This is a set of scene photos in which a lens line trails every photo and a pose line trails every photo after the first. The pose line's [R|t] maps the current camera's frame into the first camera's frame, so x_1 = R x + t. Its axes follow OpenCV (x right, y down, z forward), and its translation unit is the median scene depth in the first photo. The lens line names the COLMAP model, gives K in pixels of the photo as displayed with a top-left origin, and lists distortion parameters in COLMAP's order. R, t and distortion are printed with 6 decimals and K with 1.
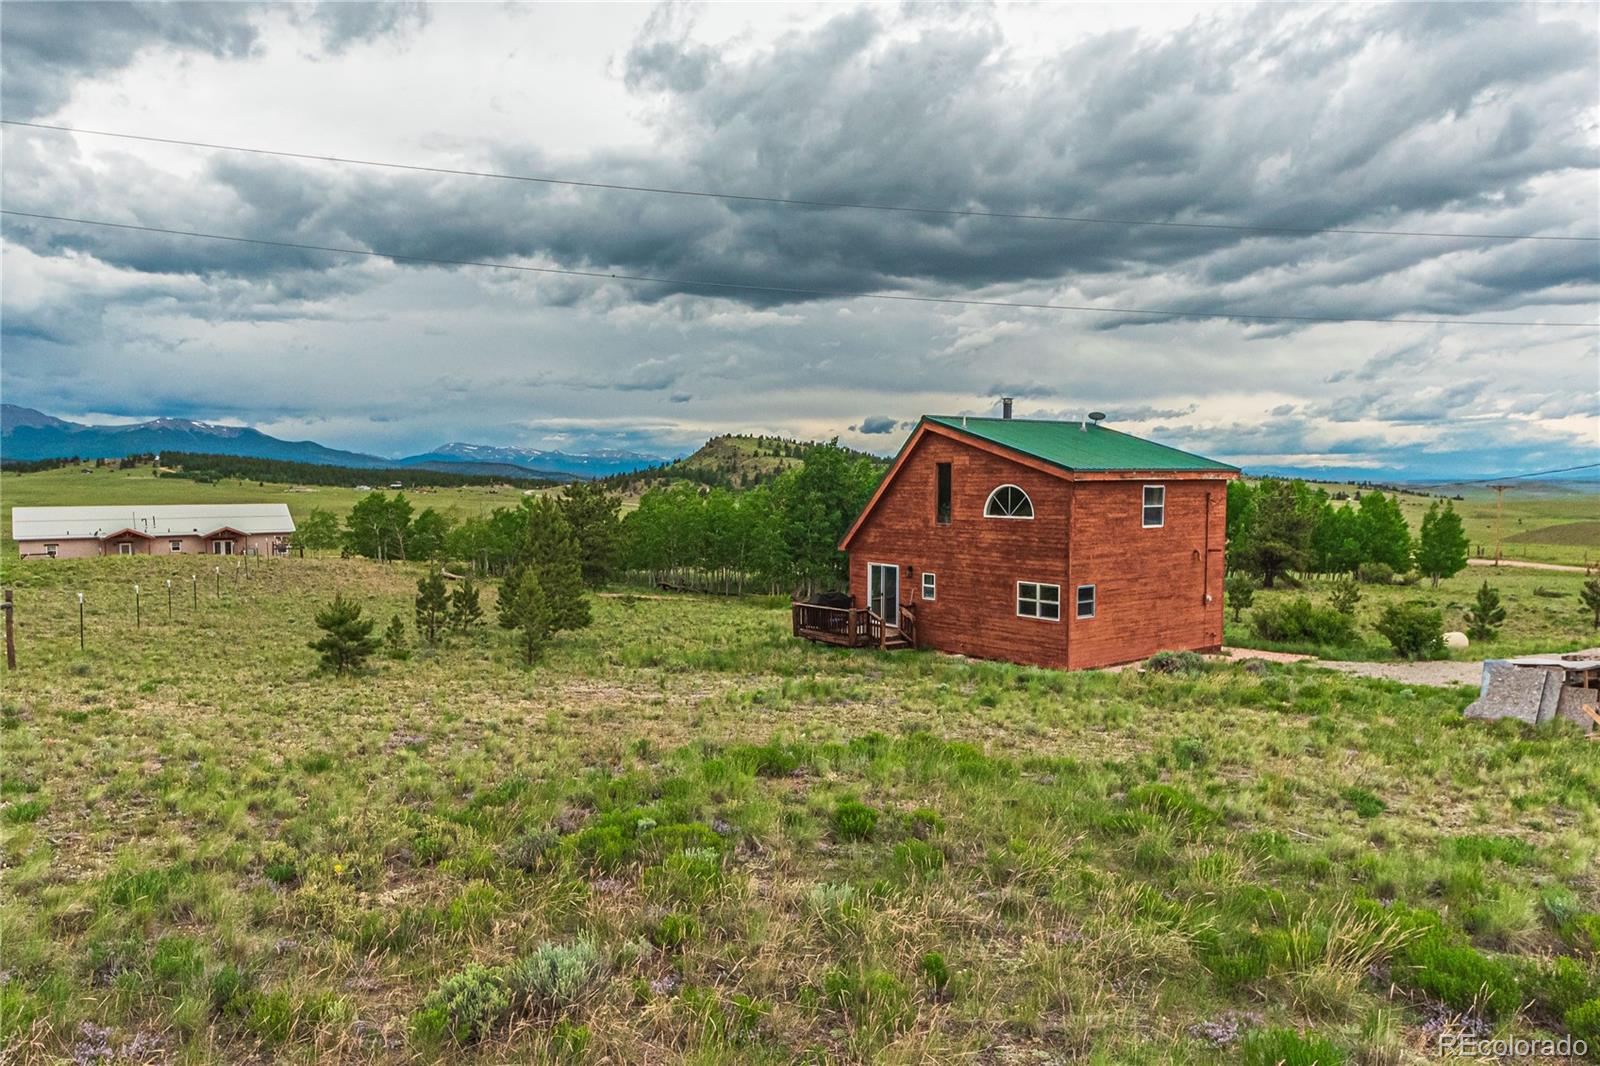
lens RADIAL K [[1104.5, 0, 798.6], [0, 1104.5, 516.0], [0, 0, 1]] dist [-0.007138, 0.001438]
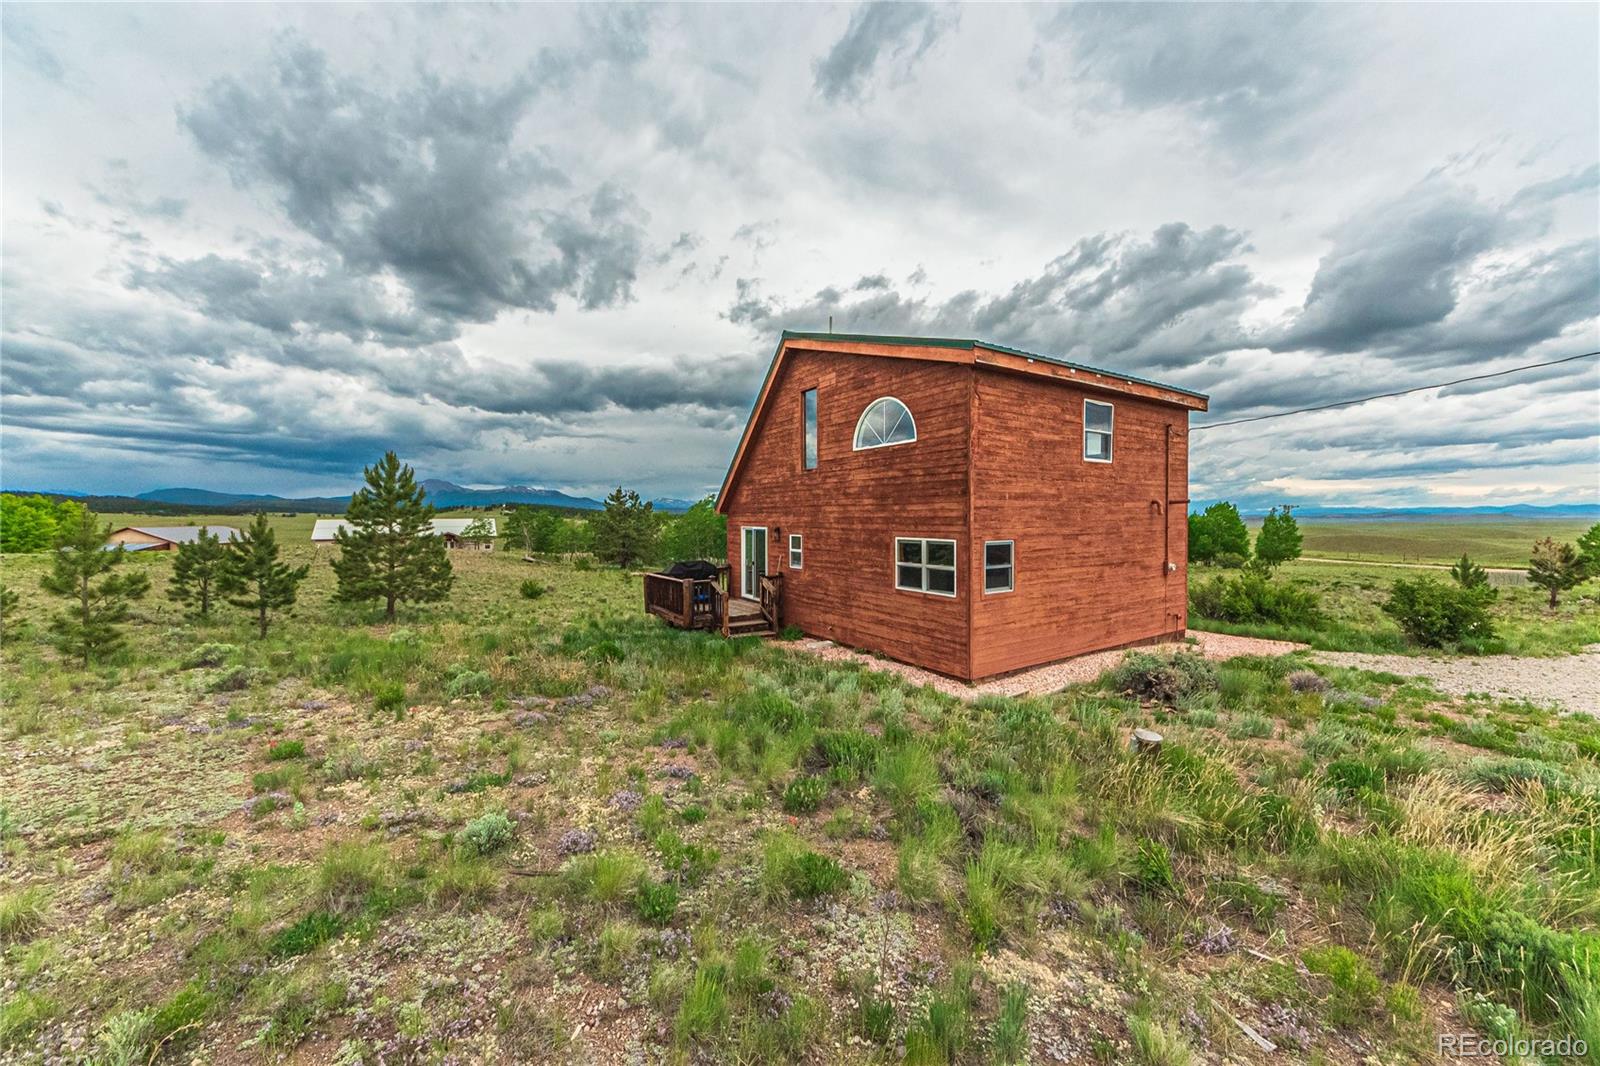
lens RADIAL K [[594.5, 0, 800.8], [0, 594.5, 516.7], [0, 0, 1]] dist [-0.000368, -0.000063]
pose [[0.997008, -0.003854, -0.077202, 0.150981], [0.001217, 0.999415, -0.034184, 0.052611], [0.077289, 0.033988, 0.996429, 0.566681]]
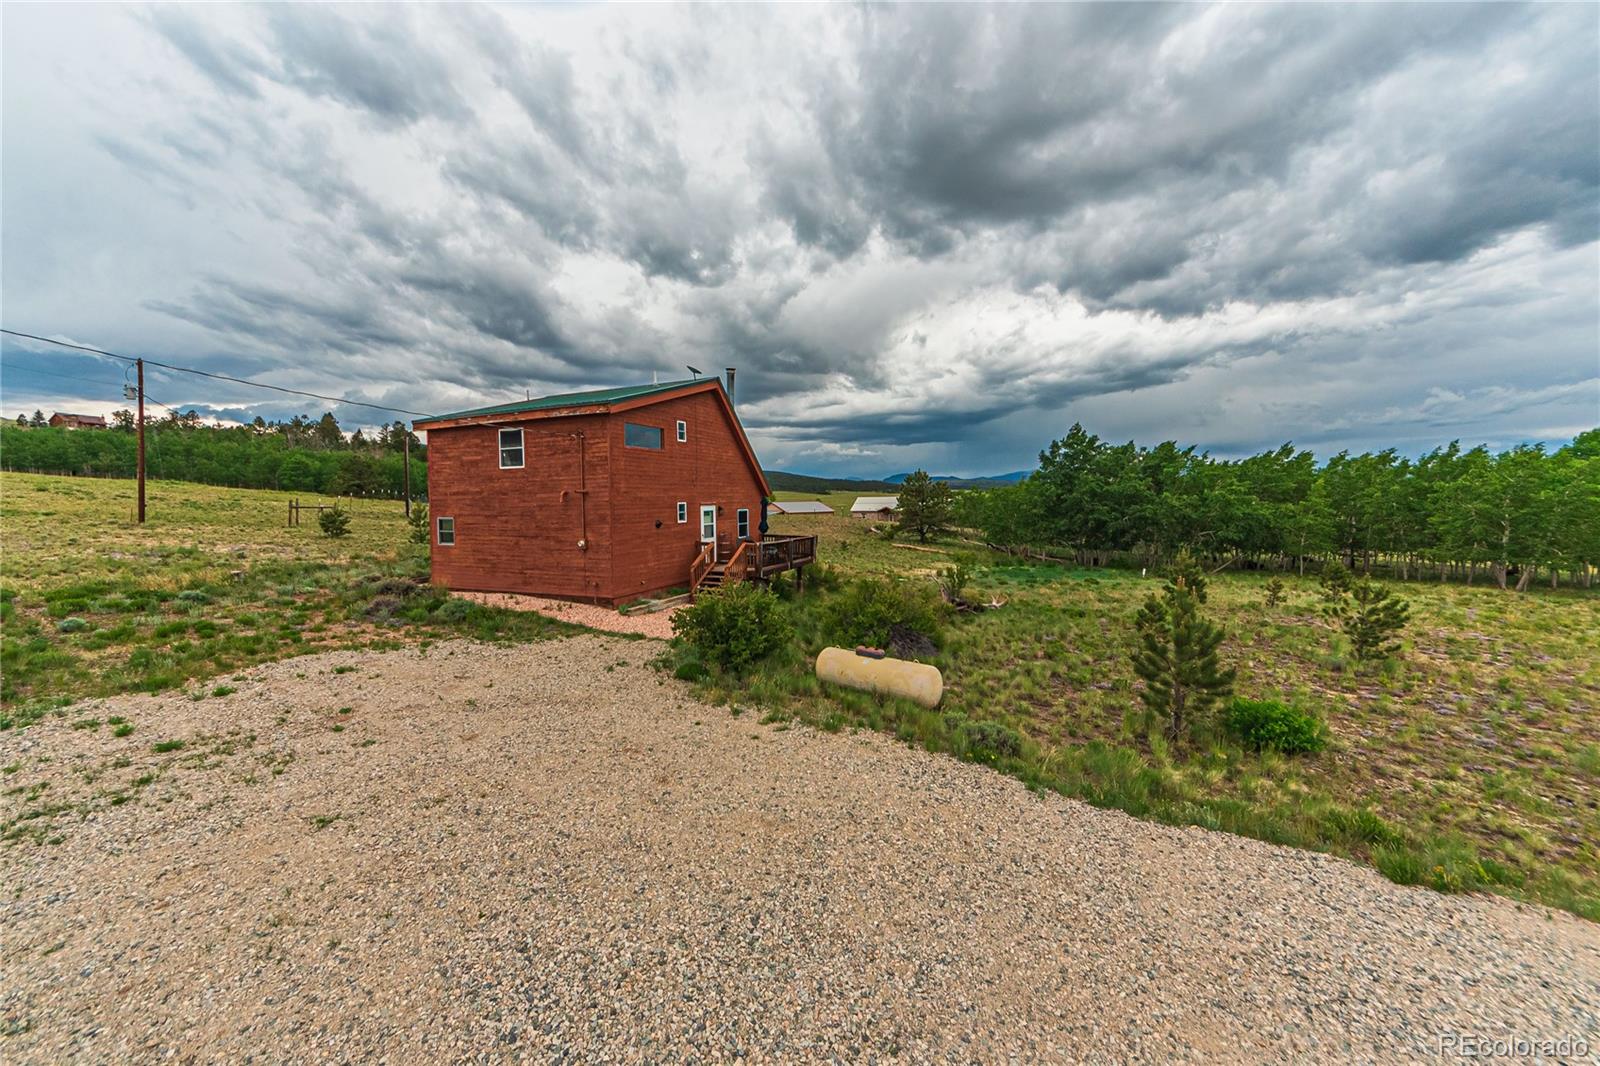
lens RADIAL K [[594.5, 0, 800.8], [0, 594.5, 516.7], [0, 0, 1]] dist [-0.000368, -0.000063]
pose [[0.469136, 0.017613, -0.882950, 0.876358], [-0.017497, 0.999790, 0.010647, 0.041923], [0.882952, 0.010455, 0.469346, 0.900587]]
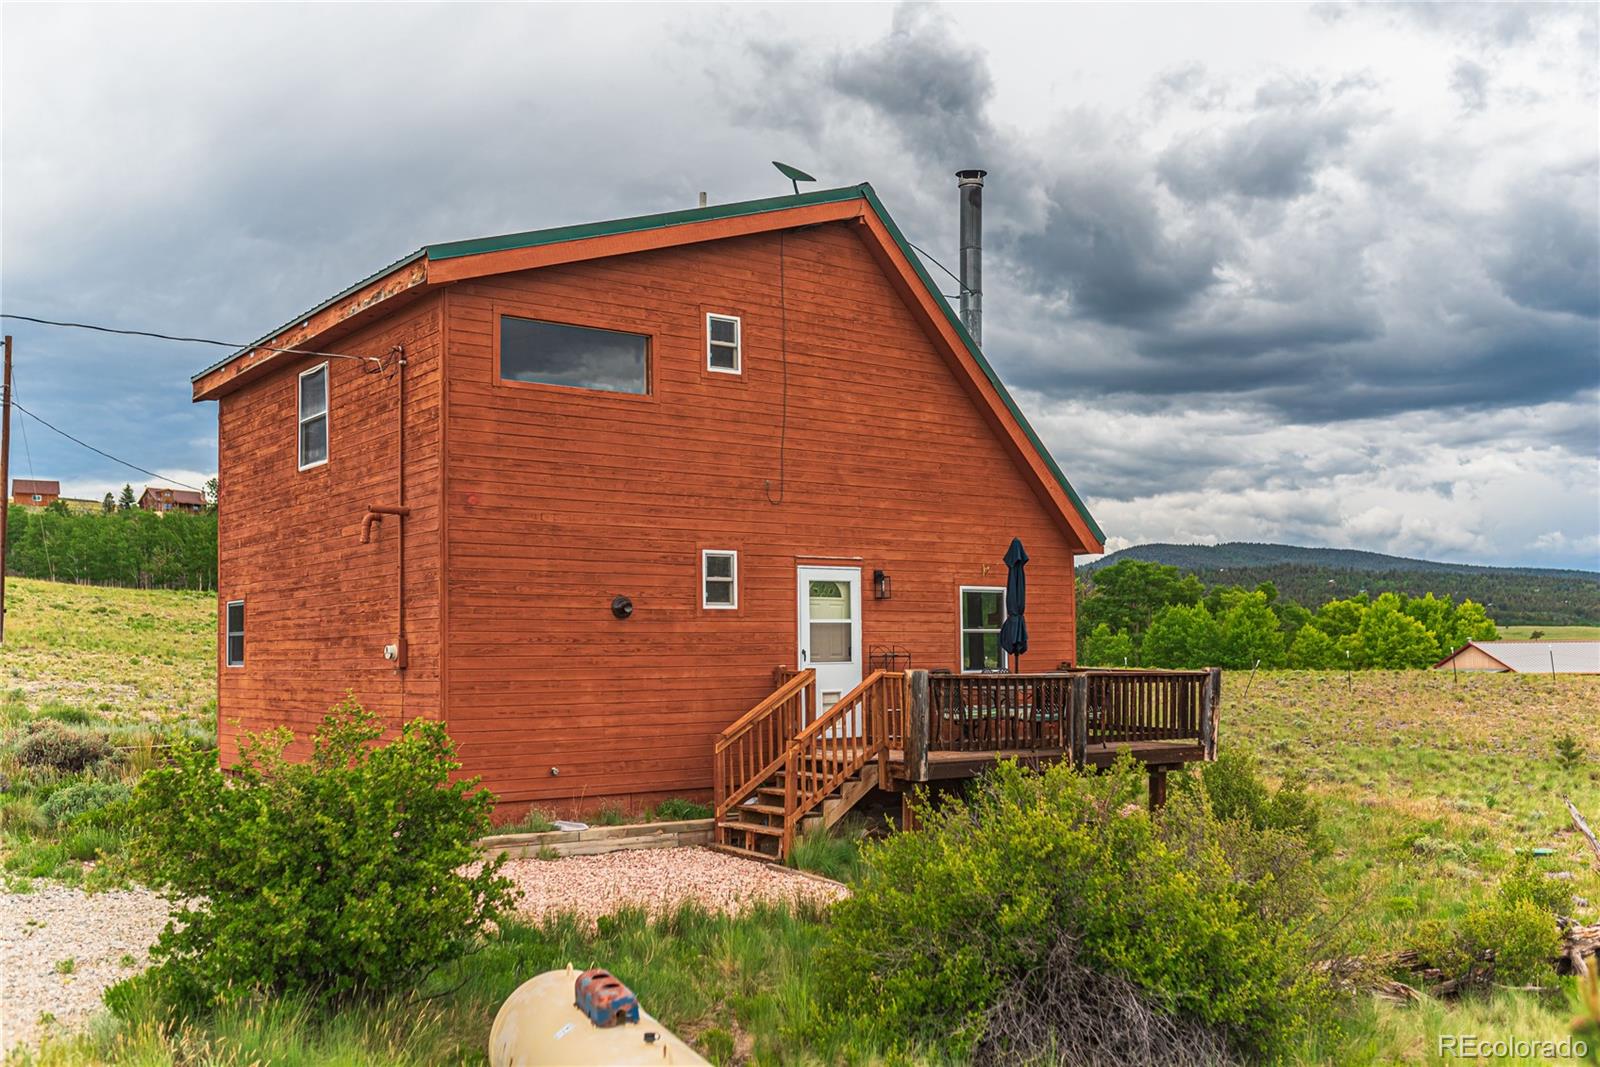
lens RADIAL K [[1530.0, 0, 799.6], [0, 1530.0, 591.9], [0, 0, 1]] dist [0.000578, 0.005247]
pose [[-0.027457, -0.045706, -0.998578, 0.817293], [-0.030699, 0.998522, -0.044859, 0.071127], [0.999151, 0.029423, -0.028820, 1.105613]]
